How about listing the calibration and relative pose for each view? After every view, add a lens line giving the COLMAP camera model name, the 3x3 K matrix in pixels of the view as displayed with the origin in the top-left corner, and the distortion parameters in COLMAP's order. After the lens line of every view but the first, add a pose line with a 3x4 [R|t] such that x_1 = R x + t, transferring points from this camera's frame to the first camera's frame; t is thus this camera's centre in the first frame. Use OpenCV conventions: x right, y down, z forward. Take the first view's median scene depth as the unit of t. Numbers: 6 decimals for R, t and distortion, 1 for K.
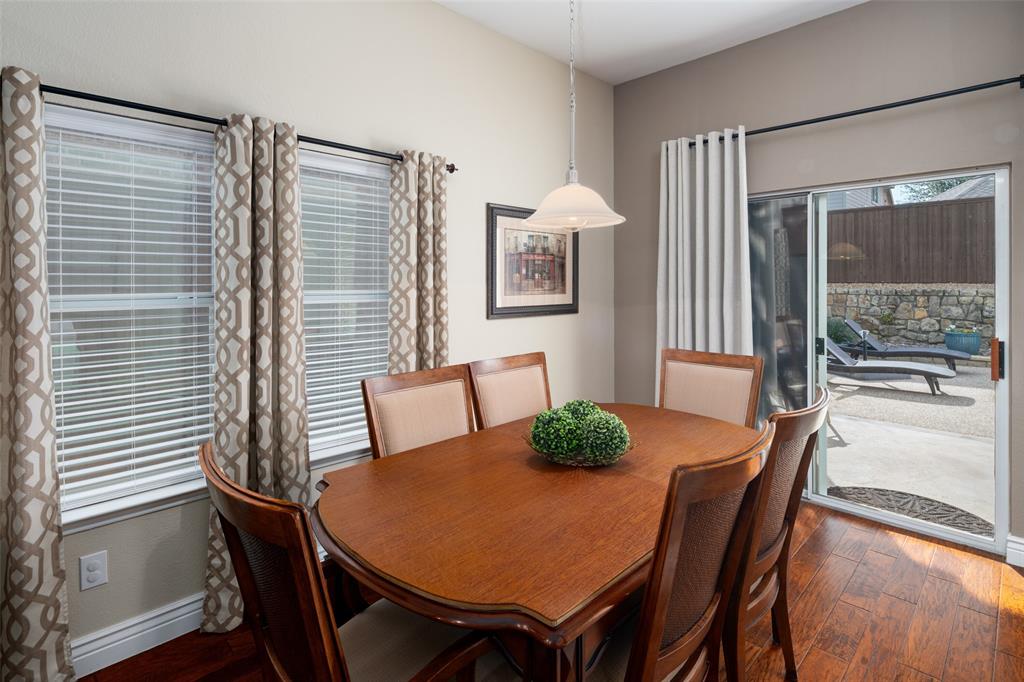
lens RADIAL K [[500.8, 0, 514.4], [0, 500.8, 290.9], [0, 0, 1]] dist [-0.002220, -0.000047]
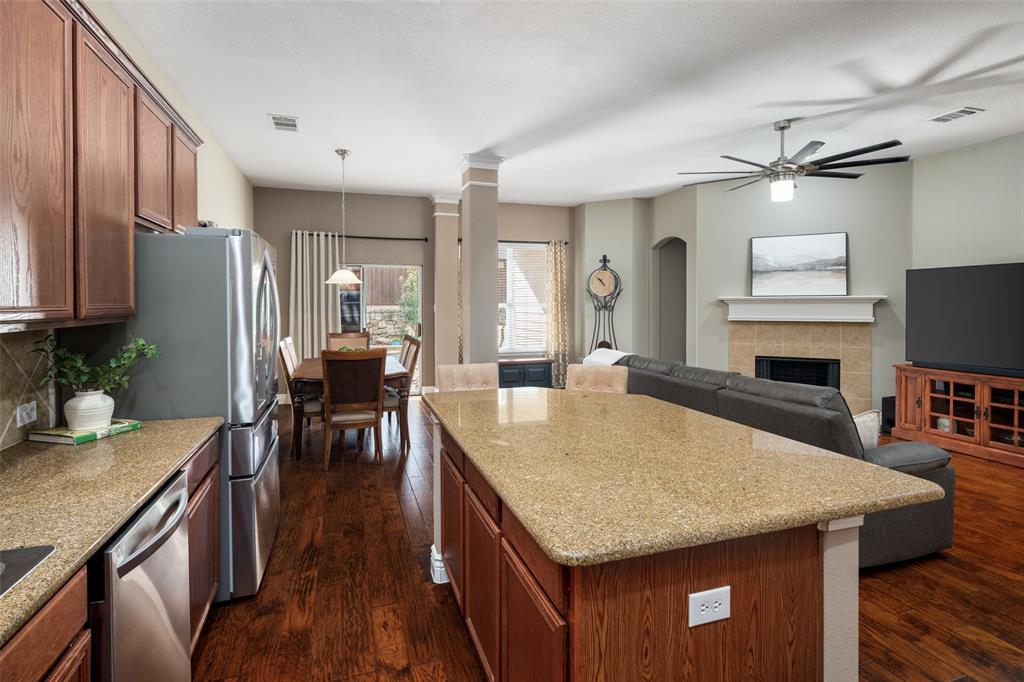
lens RADIAL K [[513.5, 0, 511.9], [0, 513.5, 307.7], [0, 0, 1]] dist [-0.000619, -0.000265]
pose [[0.457027, -0.008083, 0.889416, -1.265387], [0.018828, 0.999823, -0.000589, 0.015231], [-0.889253, 0.017015, 0.457098, -0.734504]]
